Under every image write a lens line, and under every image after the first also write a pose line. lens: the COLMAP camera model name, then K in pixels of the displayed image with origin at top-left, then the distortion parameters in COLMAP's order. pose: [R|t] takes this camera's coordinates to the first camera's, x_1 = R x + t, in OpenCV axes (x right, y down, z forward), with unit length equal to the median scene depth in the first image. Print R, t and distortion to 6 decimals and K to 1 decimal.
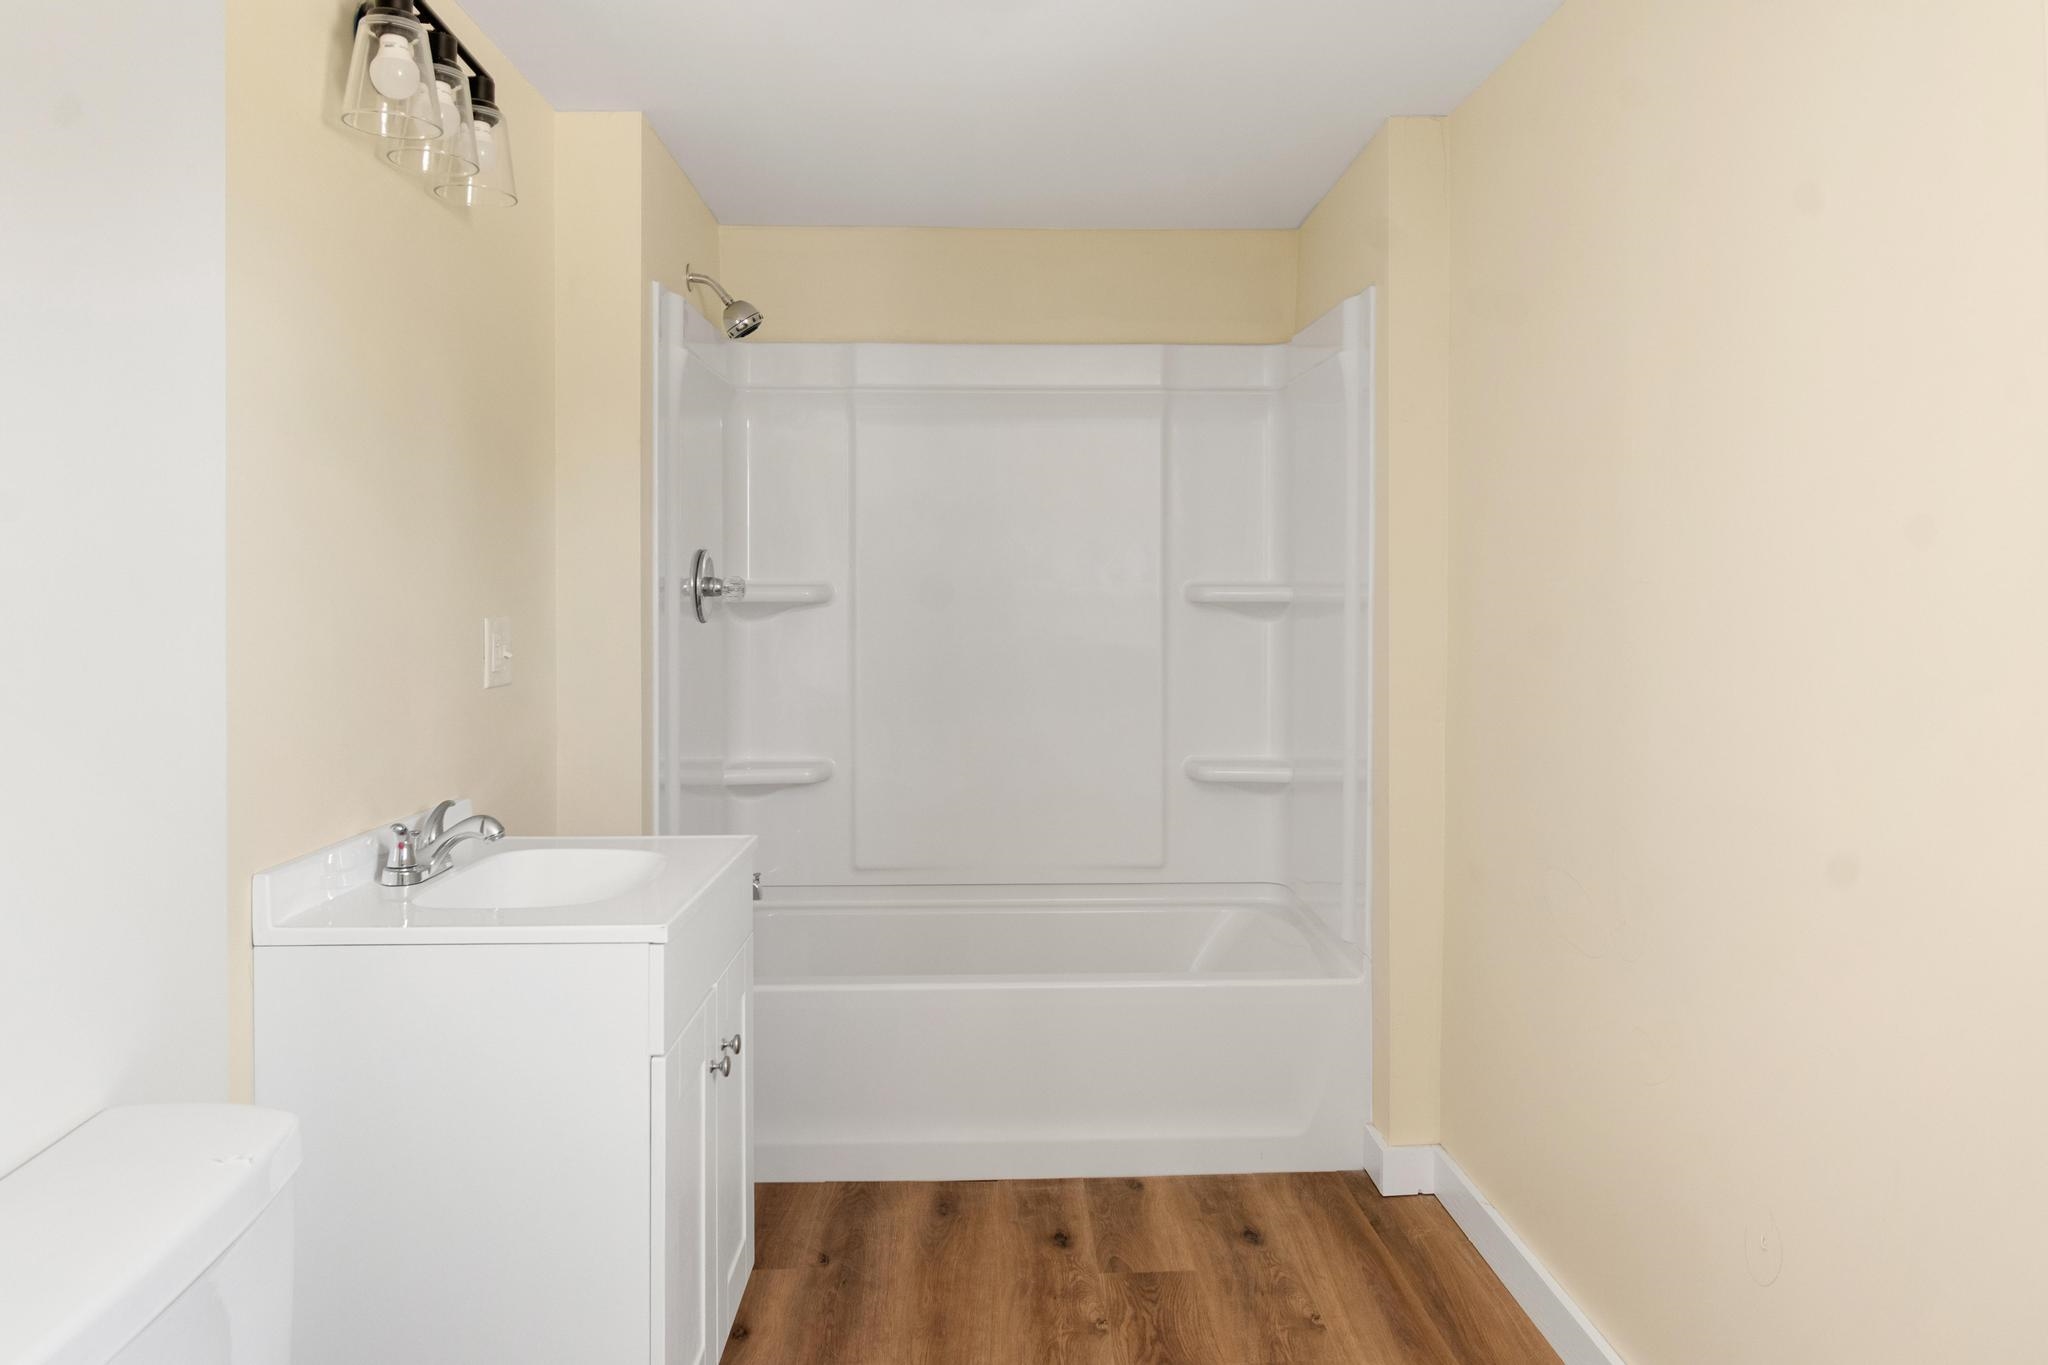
lens RADIAL K [[1318.9, 0, 995.6], [0, 1318.9, 596.7], [0, 0, 1]] dist [0.002338, -0.000329]
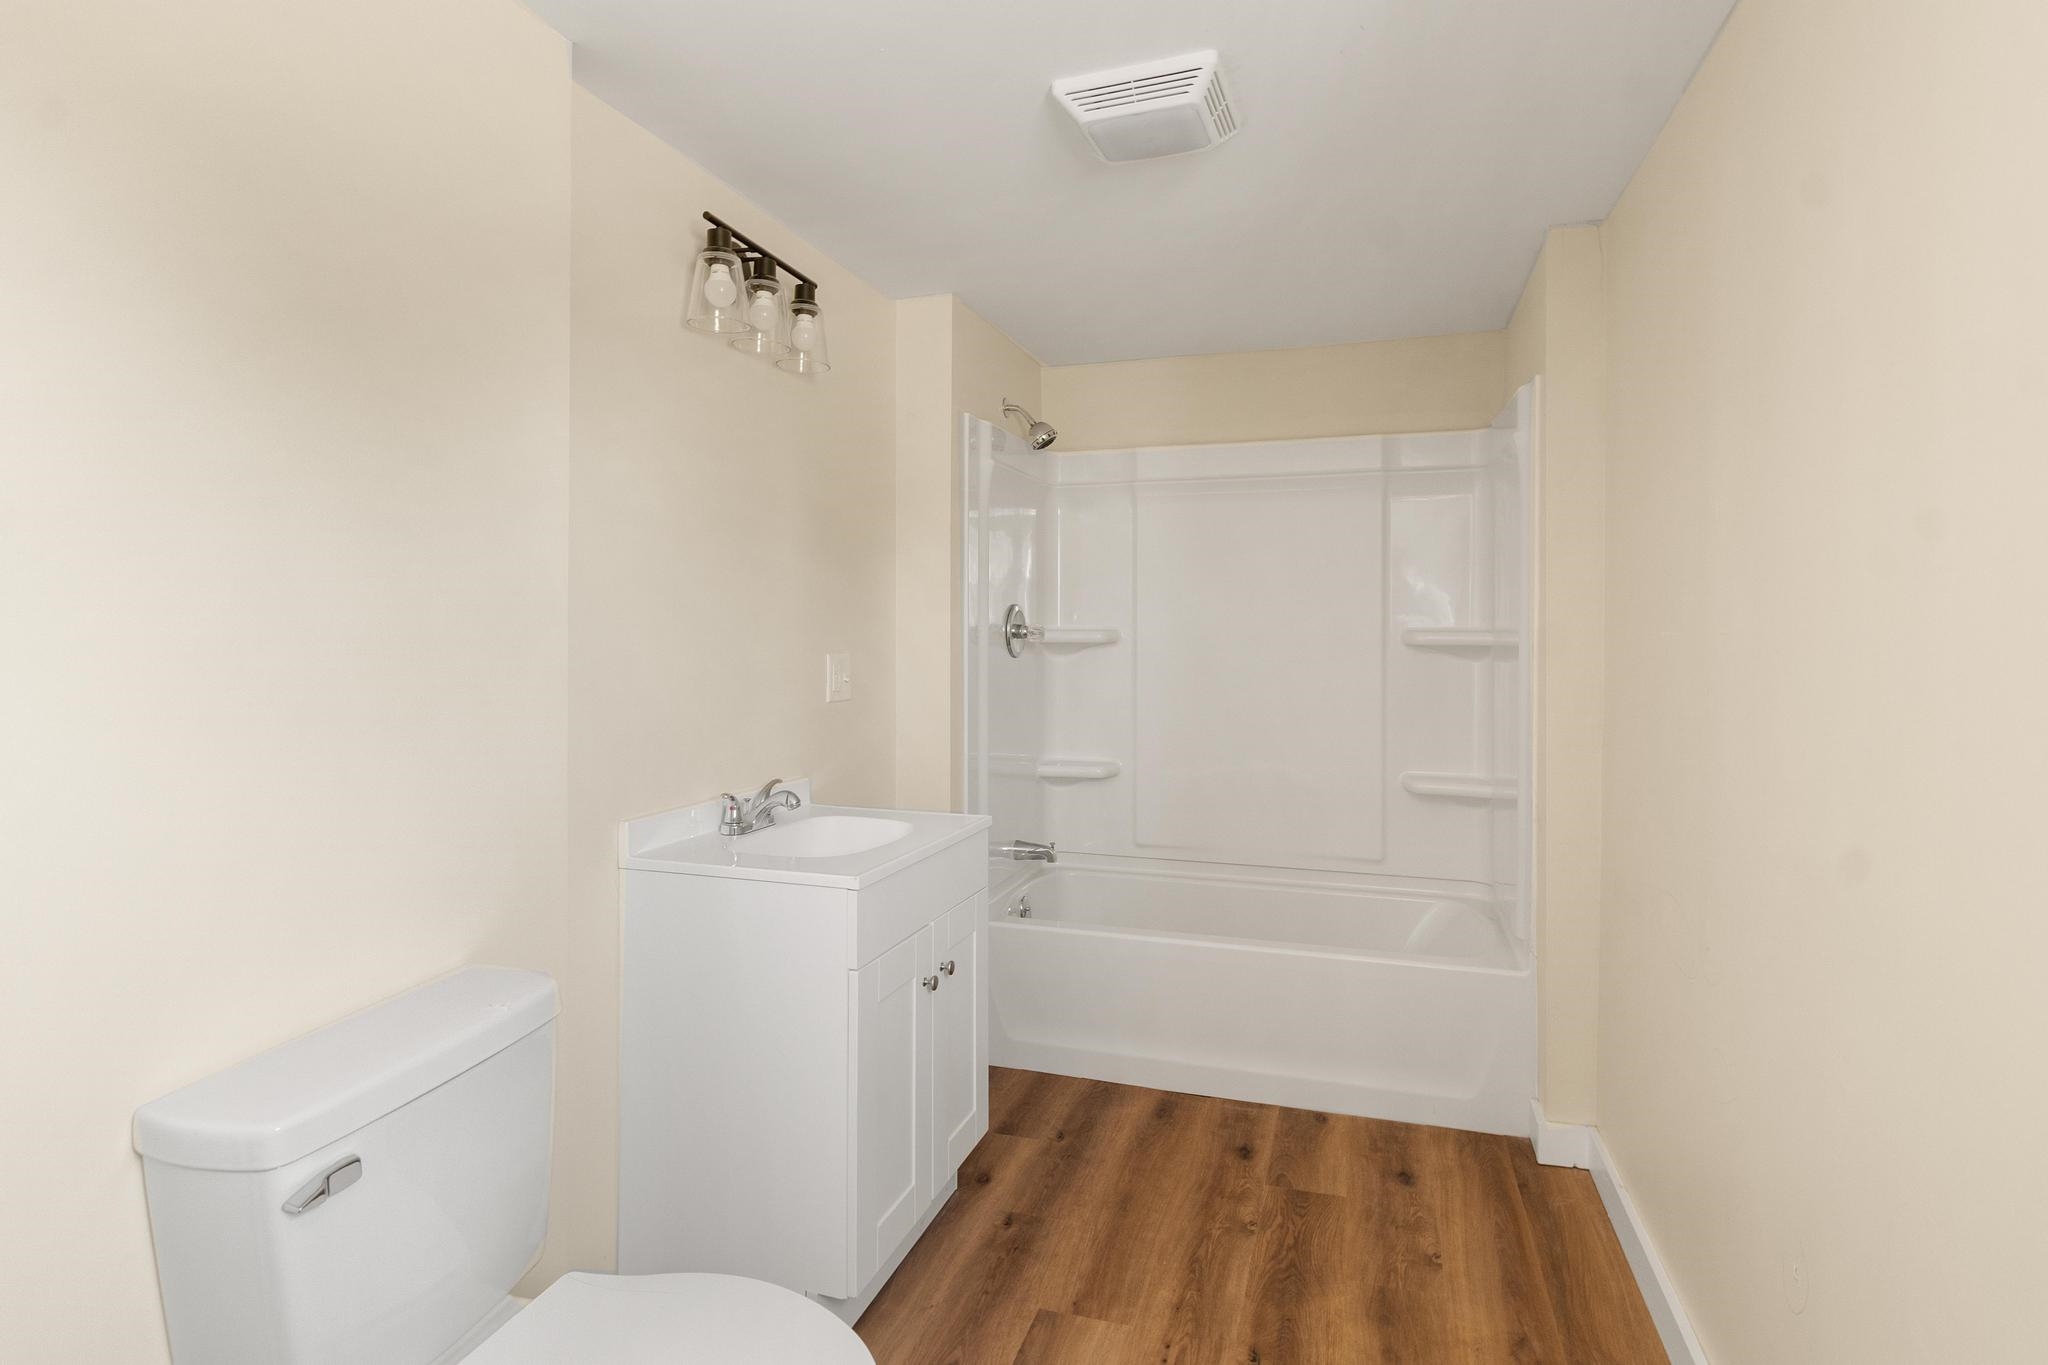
lens RADIAL K [[984.6, 0, 1030.5], [0, 984.6, 628.8], [0, 0, 1]] dist [-0.001250, -0.000395]
pose [[0.945634, 0.002886, -0.325220, 0.152311], [-0.004816, 0.999975, -0.005129, -0.005958], [0.325197, 0.006416, 0.945624, 0.040851]]
